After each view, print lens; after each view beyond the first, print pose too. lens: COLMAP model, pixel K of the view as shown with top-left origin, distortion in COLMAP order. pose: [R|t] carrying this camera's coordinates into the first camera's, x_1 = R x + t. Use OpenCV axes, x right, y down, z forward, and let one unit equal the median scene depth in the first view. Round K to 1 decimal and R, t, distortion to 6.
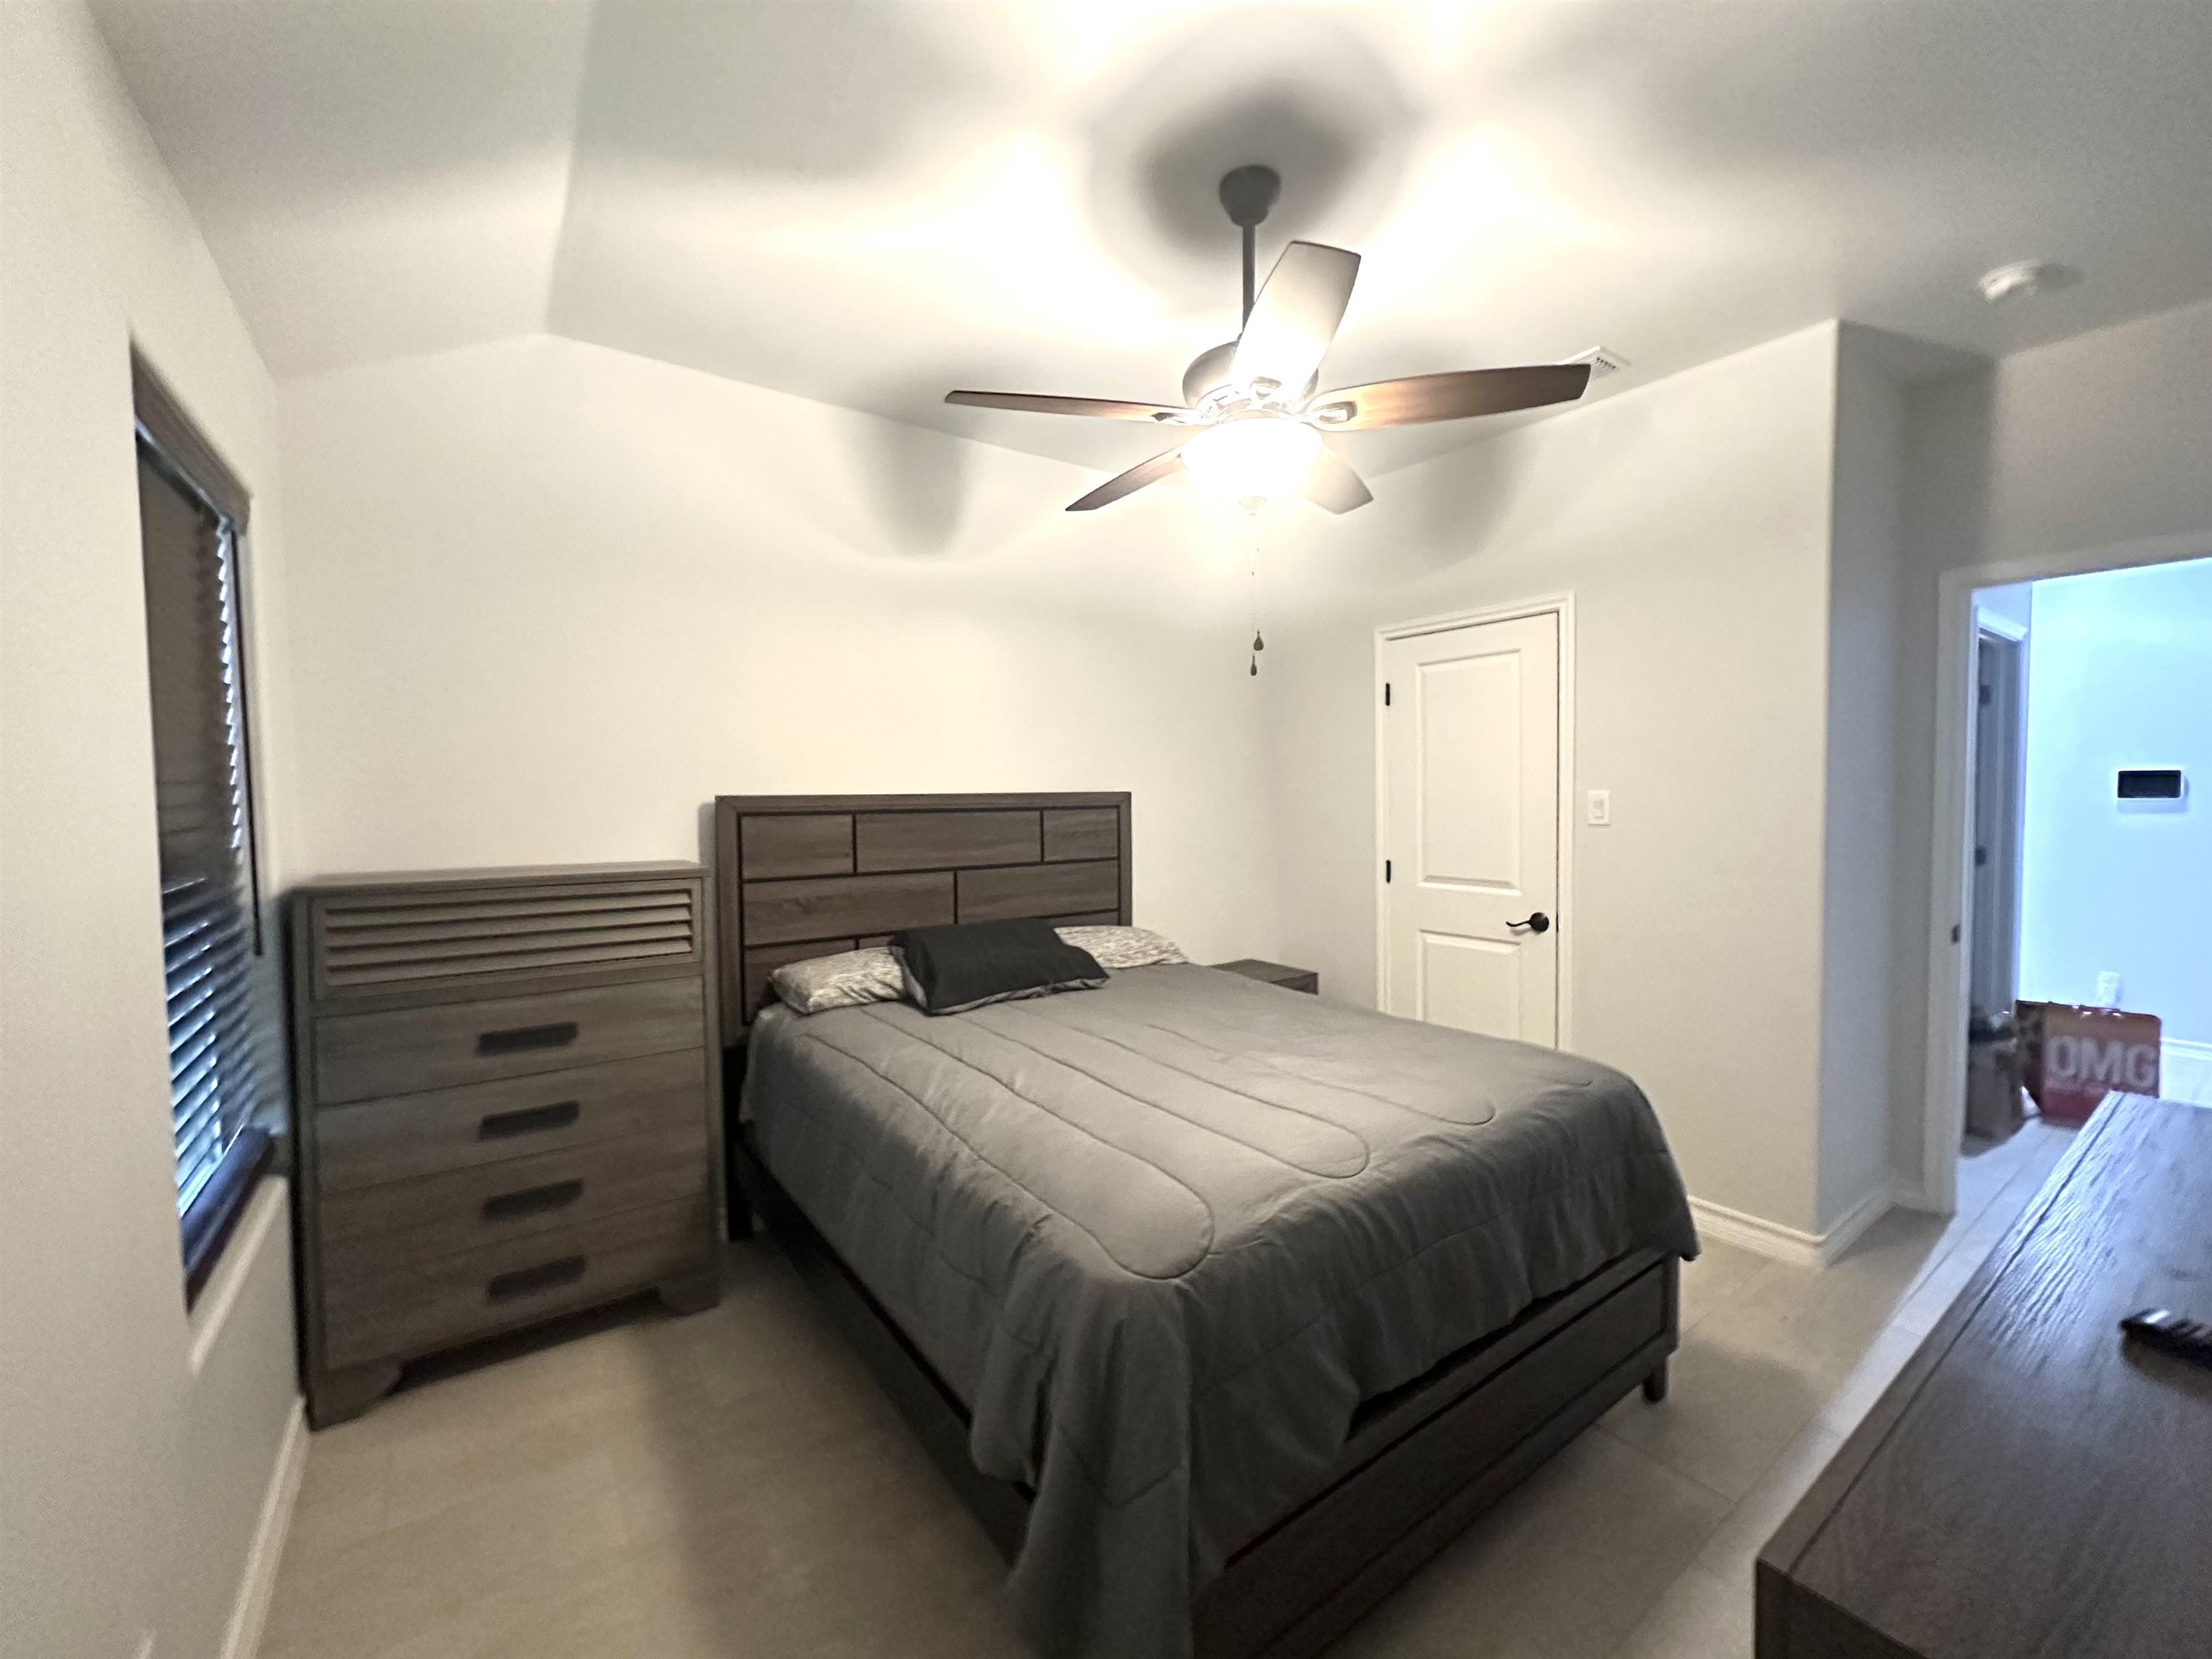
lens RADIAL K [[888.7, 0, 1102.6], [0, 888.7, 822.1], [0, 0, 1]] dist [-0.003097, 0.001013]
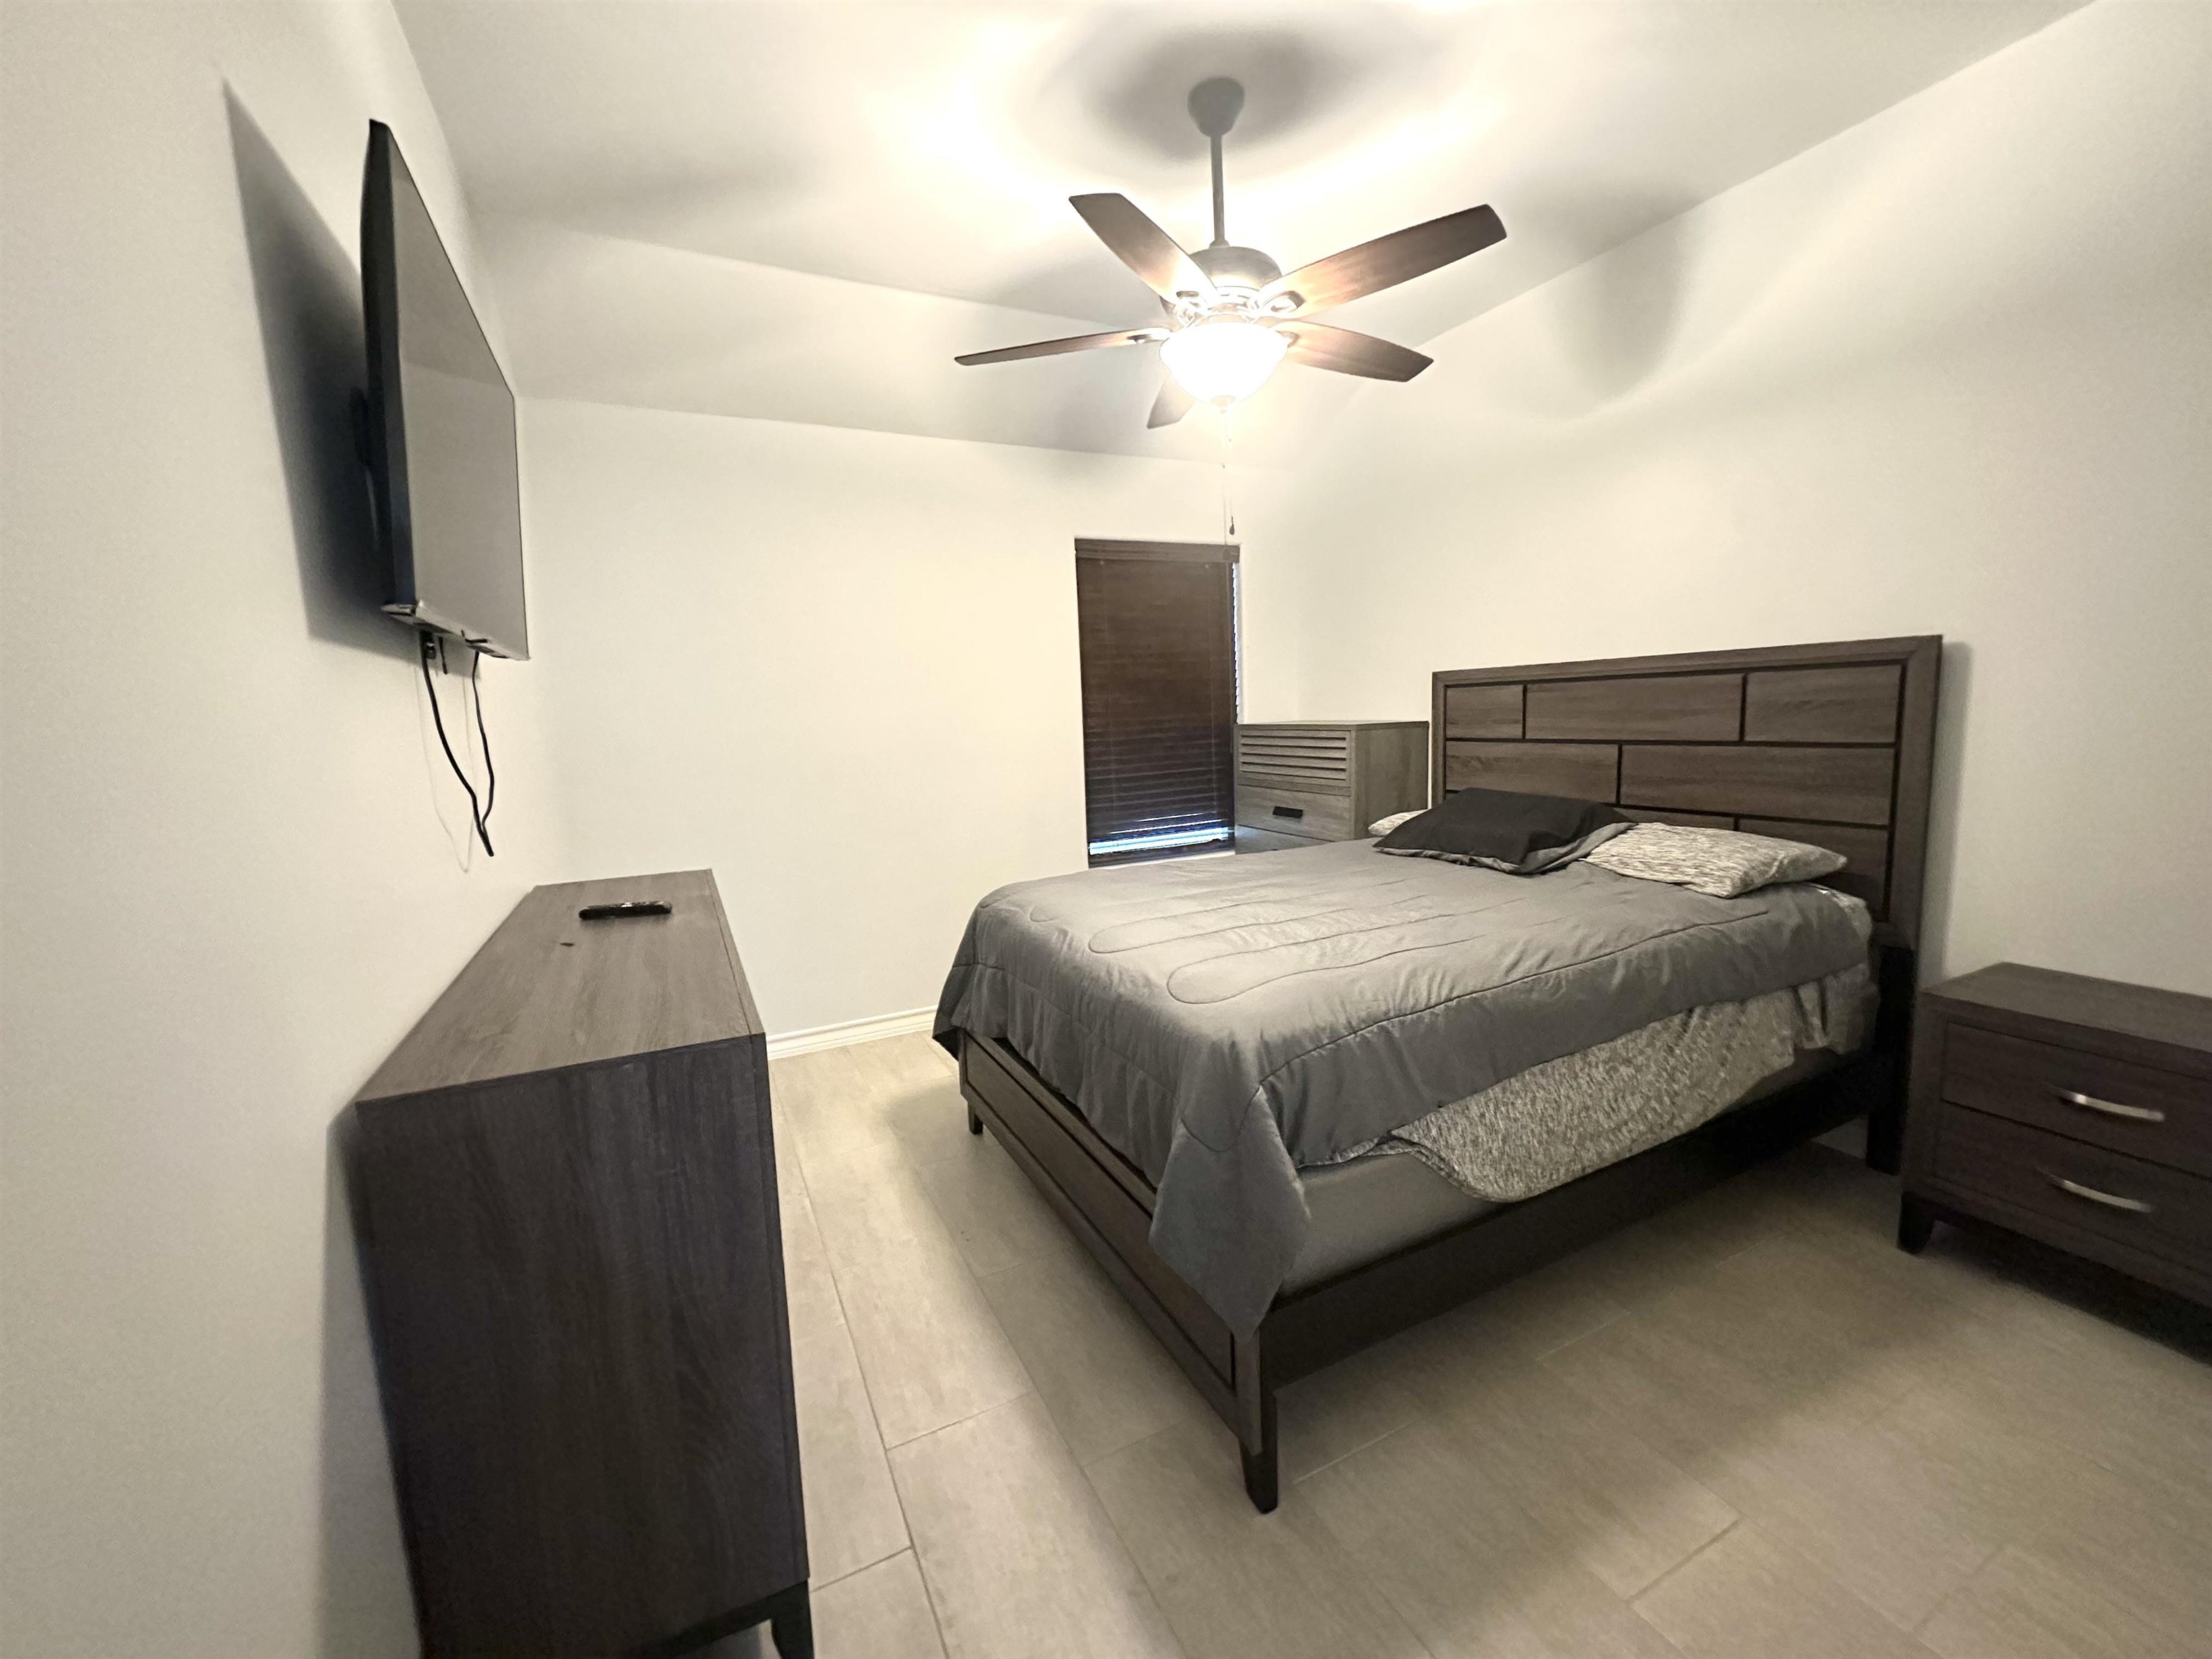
lens RADIAL K [[888.7, 0, 1106.1], [0, 888.7, 823.1], [0, 0, 1]] dist [-0.003097, 0.001013]
pose [[-0.171667, 0.140463, -0.975090, 0.866583], [0.012537, 0.990015, 0.140406, 0.000848], [0.985075, 0.011878, -0.171714, 0.677152]]
